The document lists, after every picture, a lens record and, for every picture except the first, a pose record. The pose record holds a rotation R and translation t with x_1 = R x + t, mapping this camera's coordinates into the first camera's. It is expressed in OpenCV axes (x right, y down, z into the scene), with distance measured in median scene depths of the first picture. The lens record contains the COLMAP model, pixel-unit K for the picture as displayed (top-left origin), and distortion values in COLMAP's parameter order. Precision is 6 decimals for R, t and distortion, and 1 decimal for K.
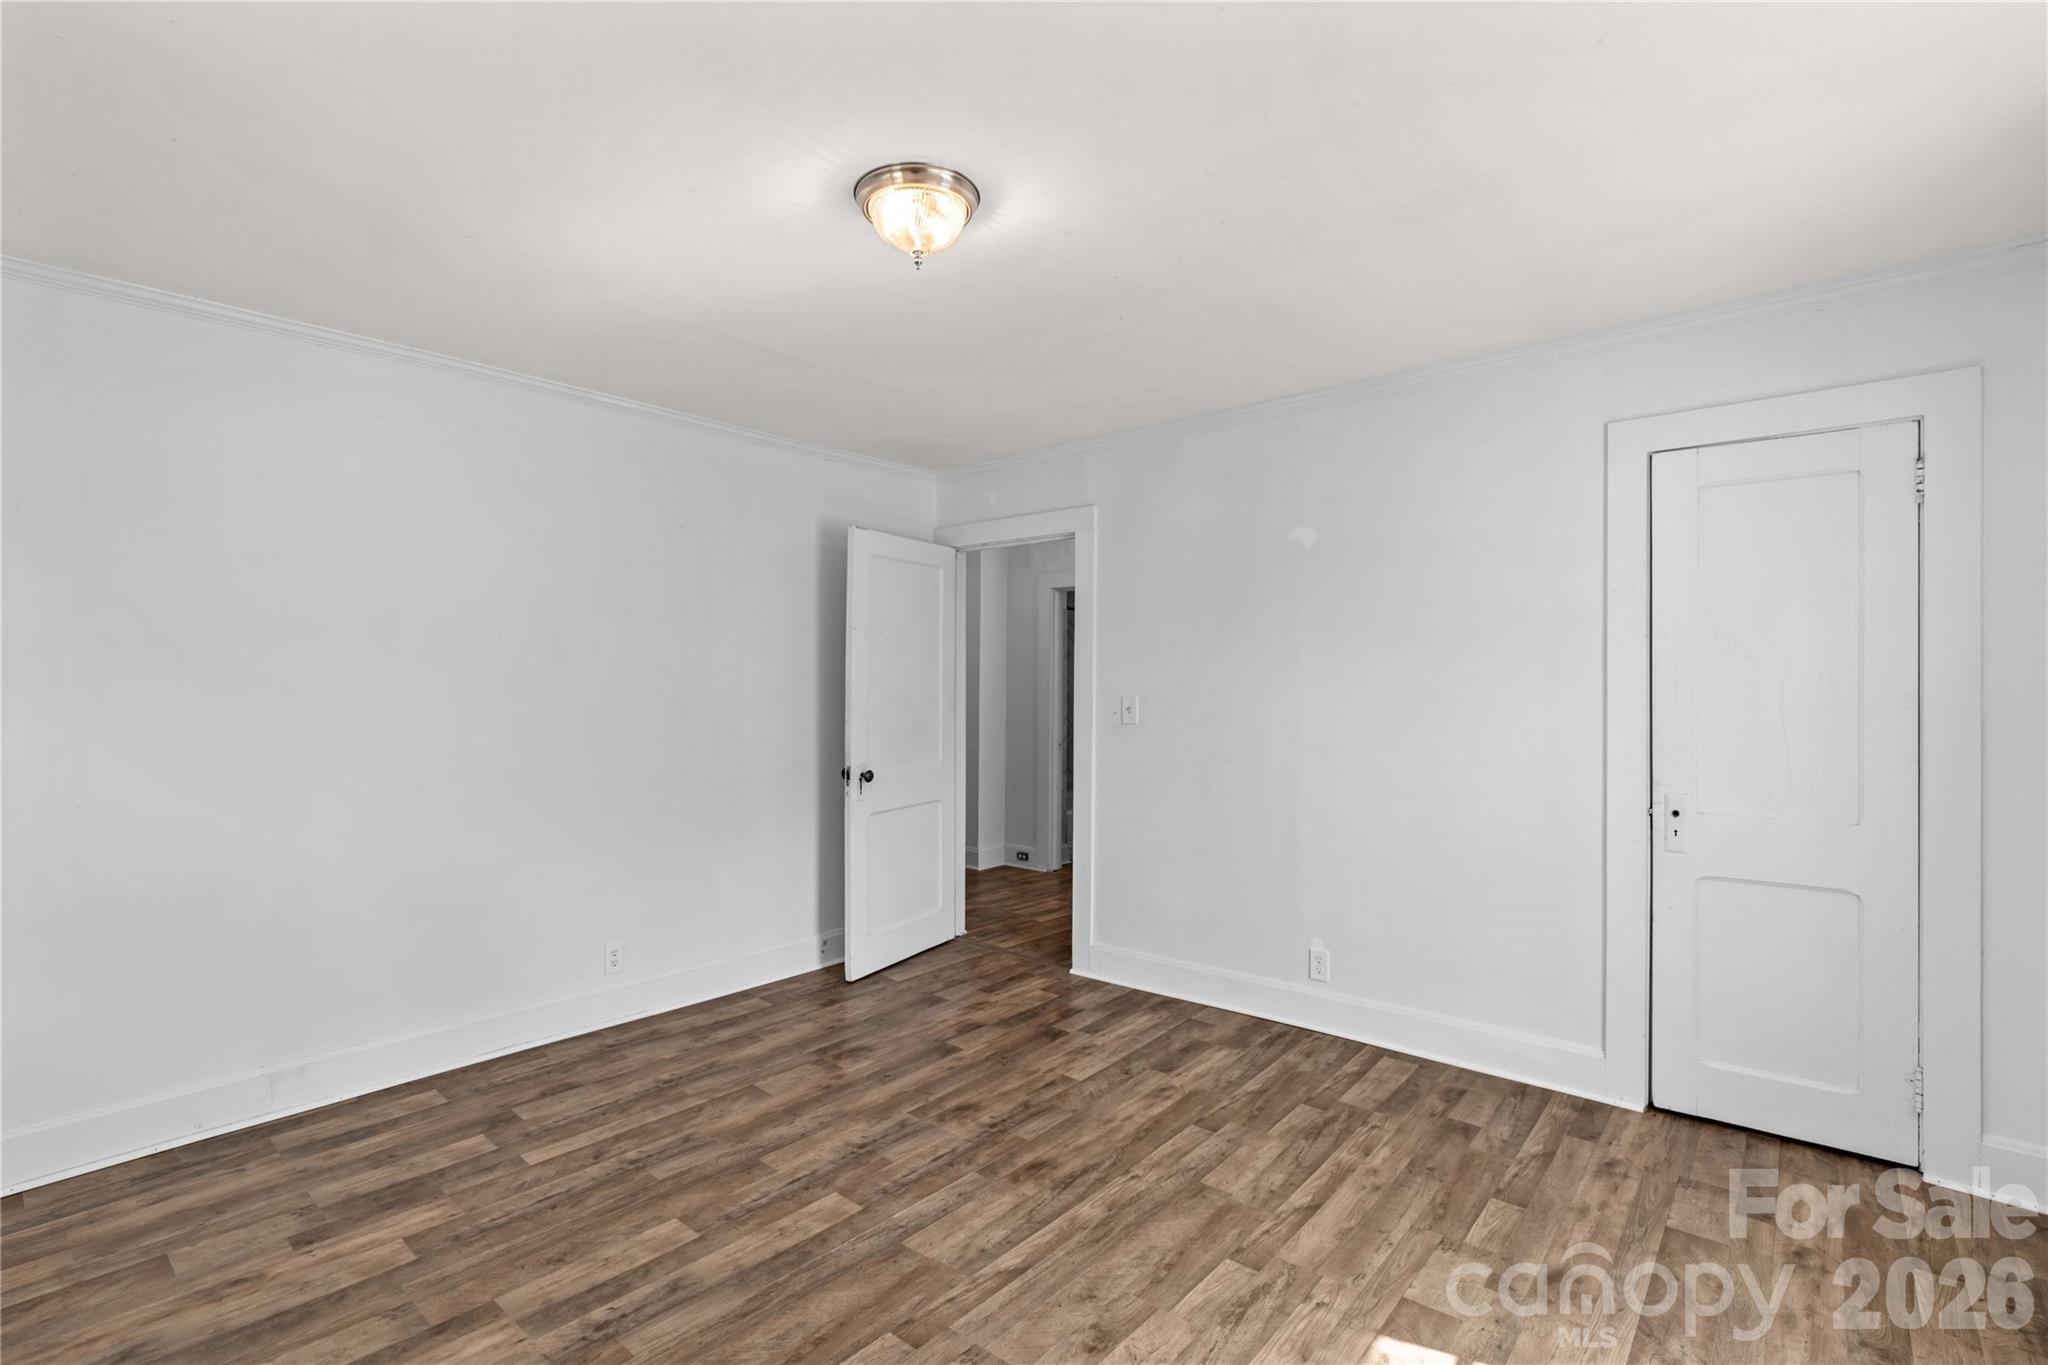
lens RADIAL K [[941.0, 0, 1017.7], [0, 941.0, 689.4], [0, 0, 1]] dist [-0.018026, 0.006937]
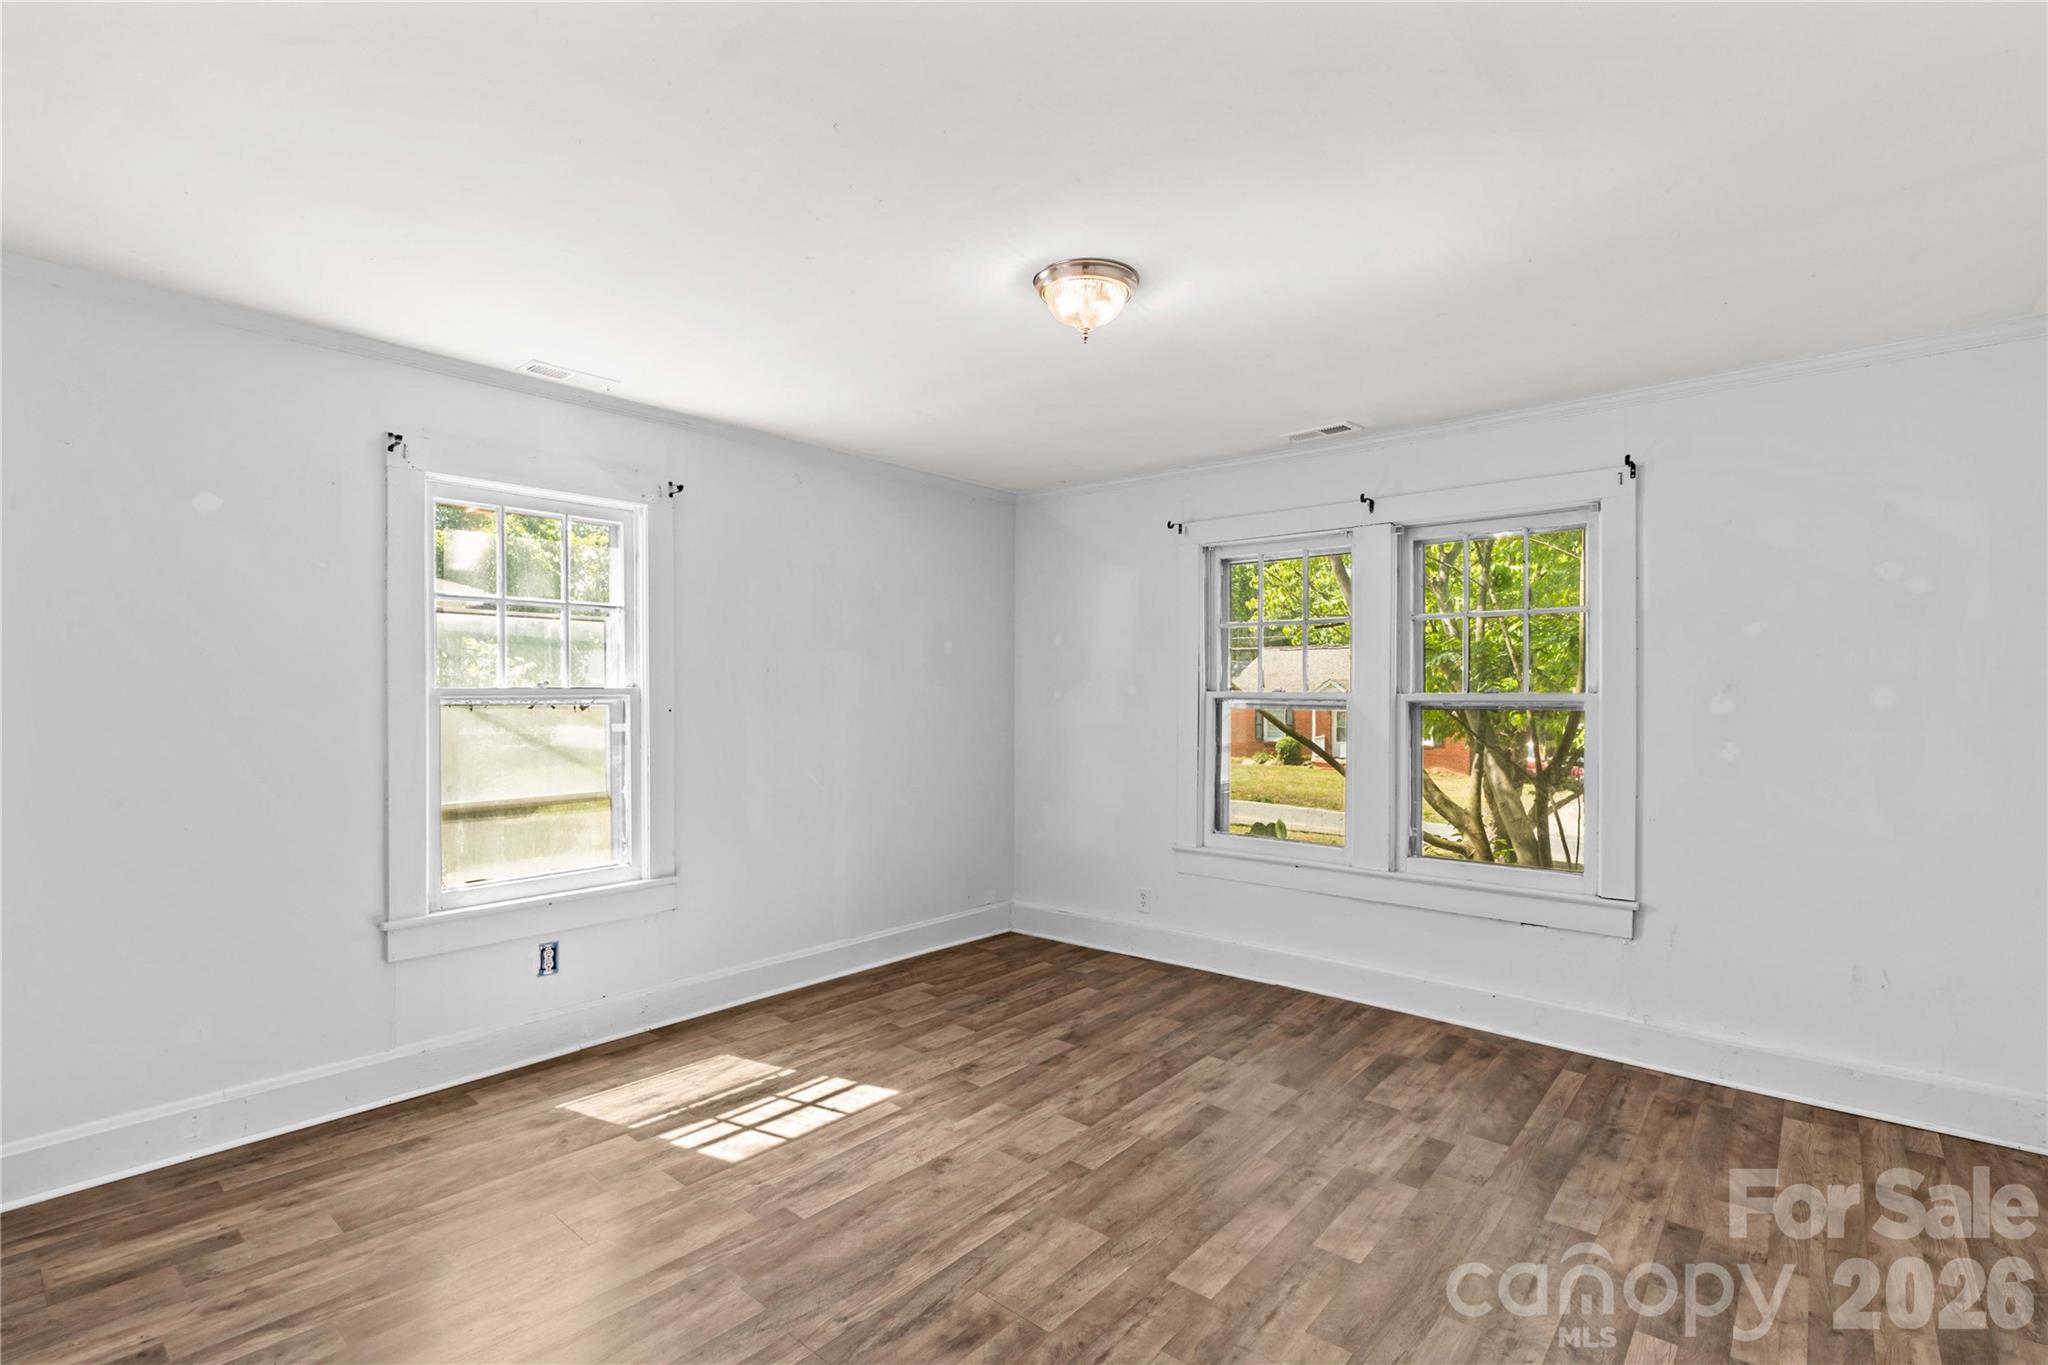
lens RADIAL K [[941.0, 0, 1017.7], [0, 941.0, 689.4], [0, 0, 1]] dist [-0.018026, 0.006937]
pose [[-0.999986, -0.005206, 0.000765, -0.021766], [-0.005205, 0.999985, 0.001427, -0.009746], [-0.000773, 0.001423, -0.999999, 2.006238]]
